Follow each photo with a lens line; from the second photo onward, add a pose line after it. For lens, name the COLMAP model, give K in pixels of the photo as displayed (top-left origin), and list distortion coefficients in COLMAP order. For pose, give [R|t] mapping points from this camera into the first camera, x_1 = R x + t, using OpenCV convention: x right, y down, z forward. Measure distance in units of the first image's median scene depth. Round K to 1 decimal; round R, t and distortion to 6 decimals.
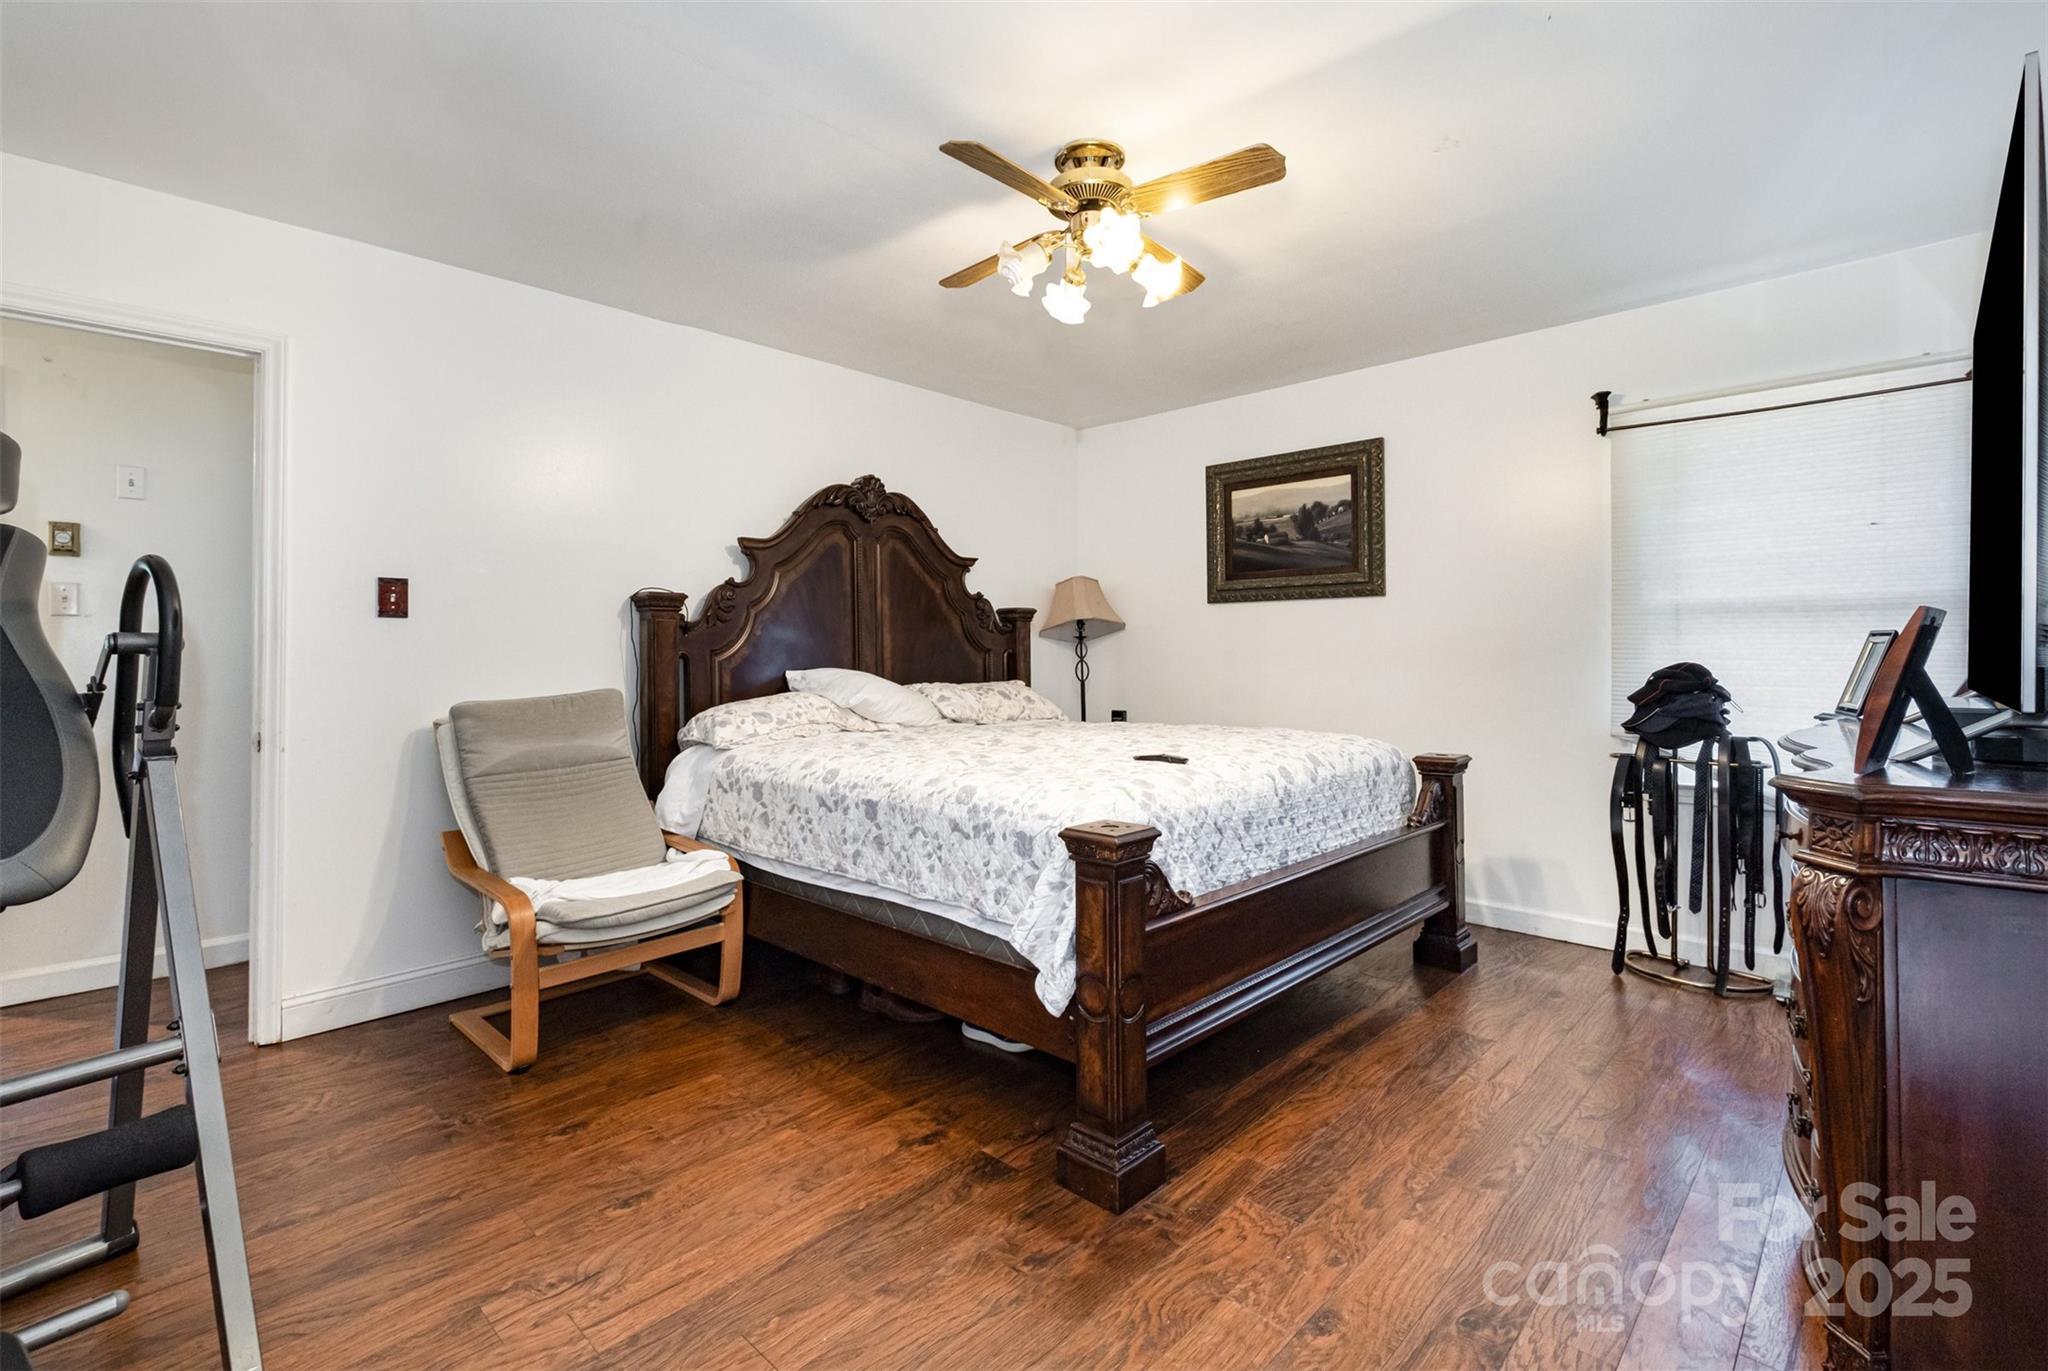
lens RADIAL K [[922.0, 0, 1011.1], [0, 922.0, 679.3], [0, 0, 1]] dist [-0.002635, 0.000517]
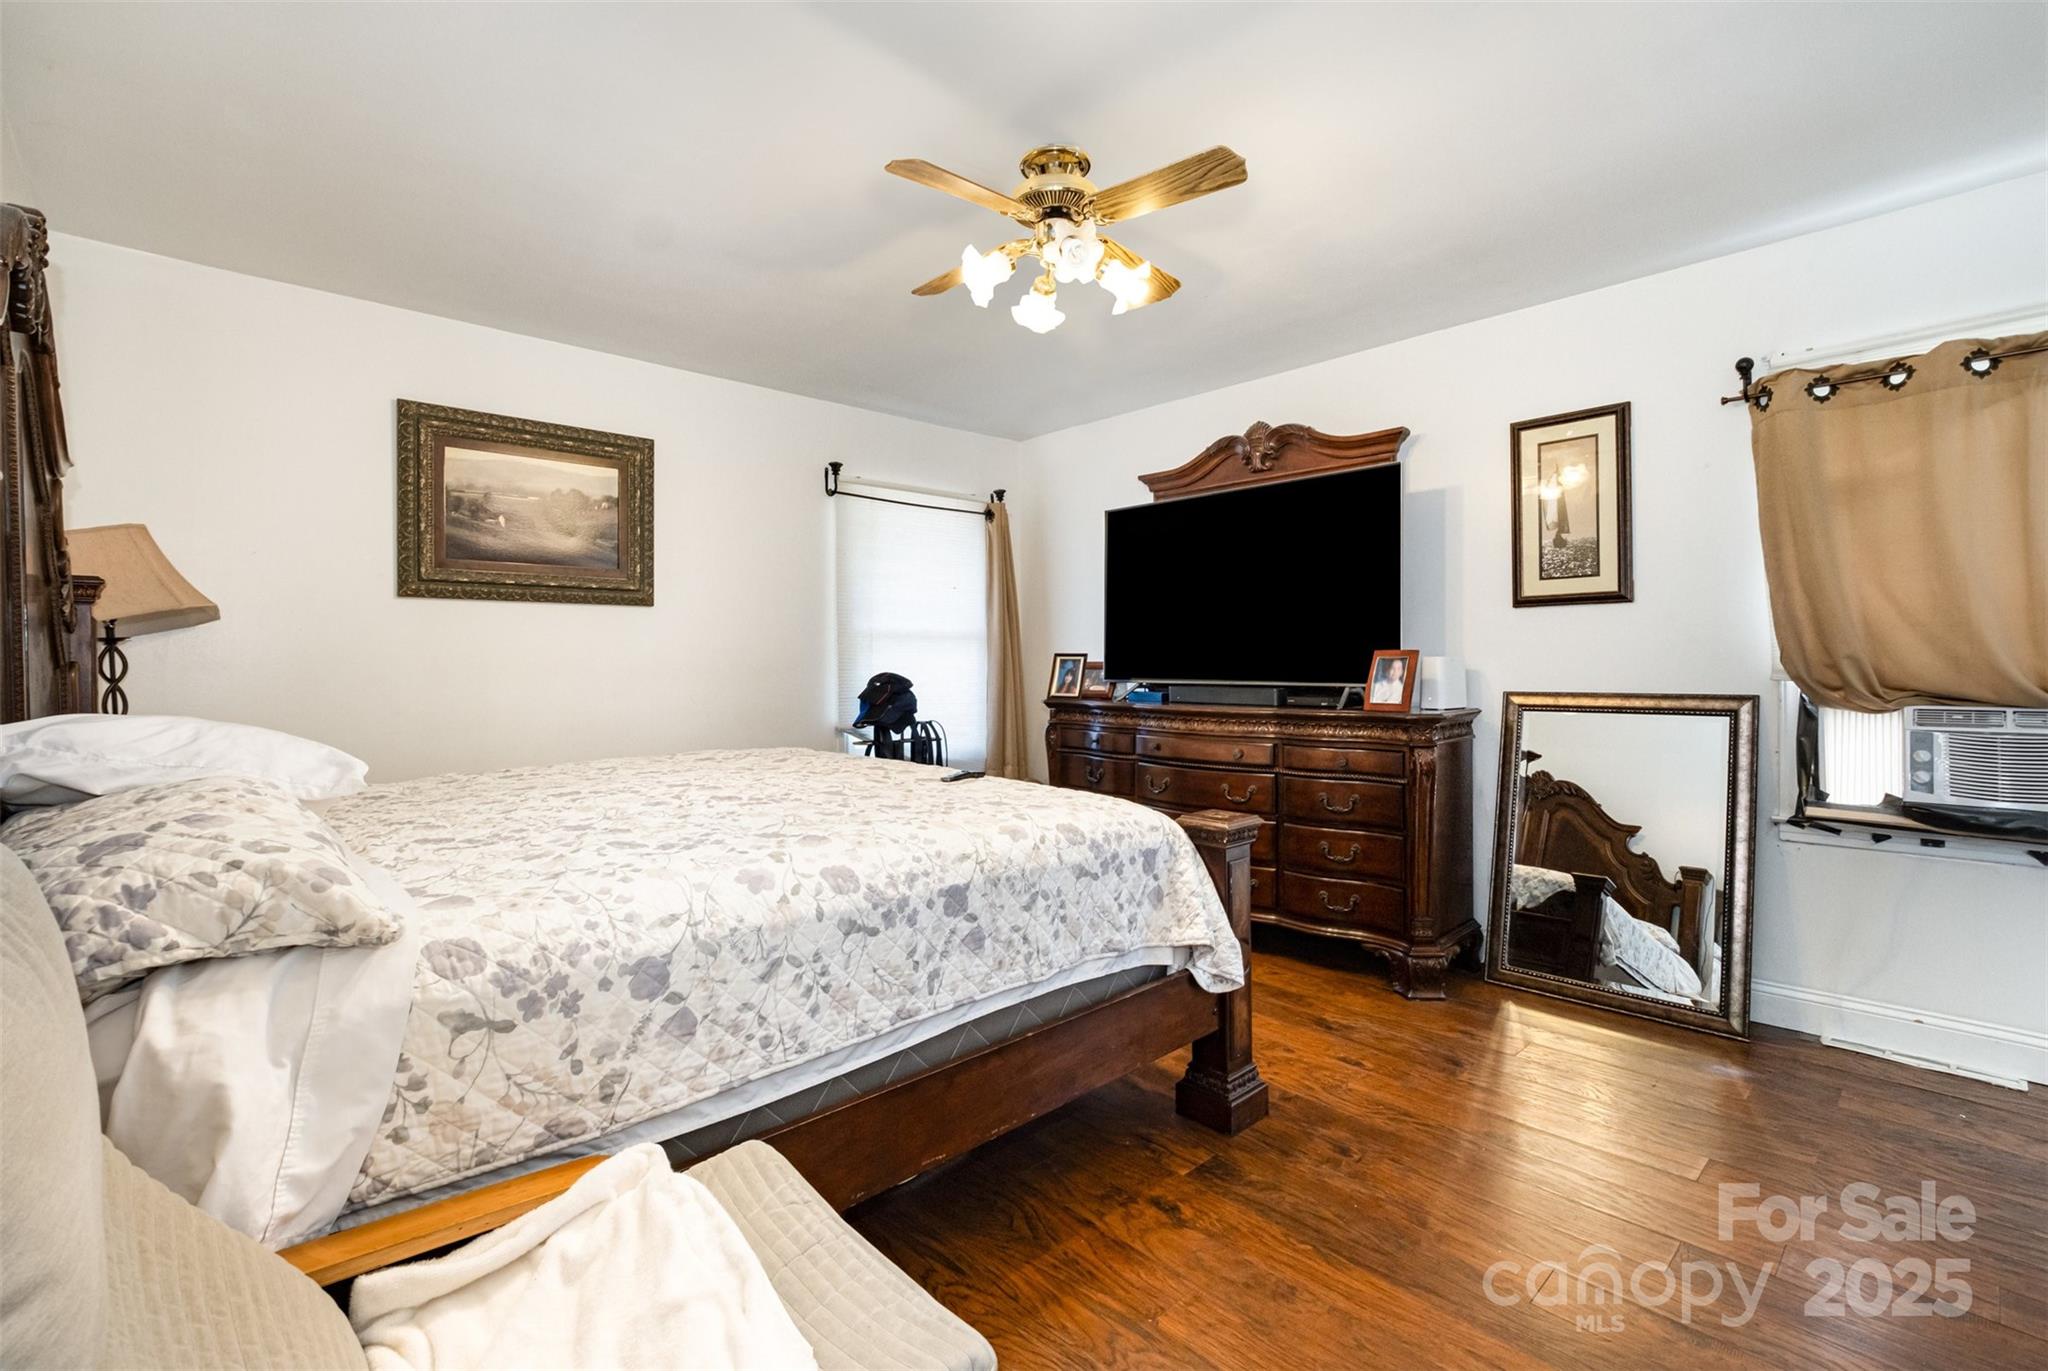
lens RADIAL K [[922.0, 0, 1011.0], [0, 922.0, 676.8], [0, 0, 1]] dist [-0.002635, 0.000517]
pose [[0.053495, -0.017855, 0.998408, -0.762735], [0.029887, 0.999421, 0.016272, -0.031865], [-0.998121, 0.028969, 0.053998, 0.838638]]
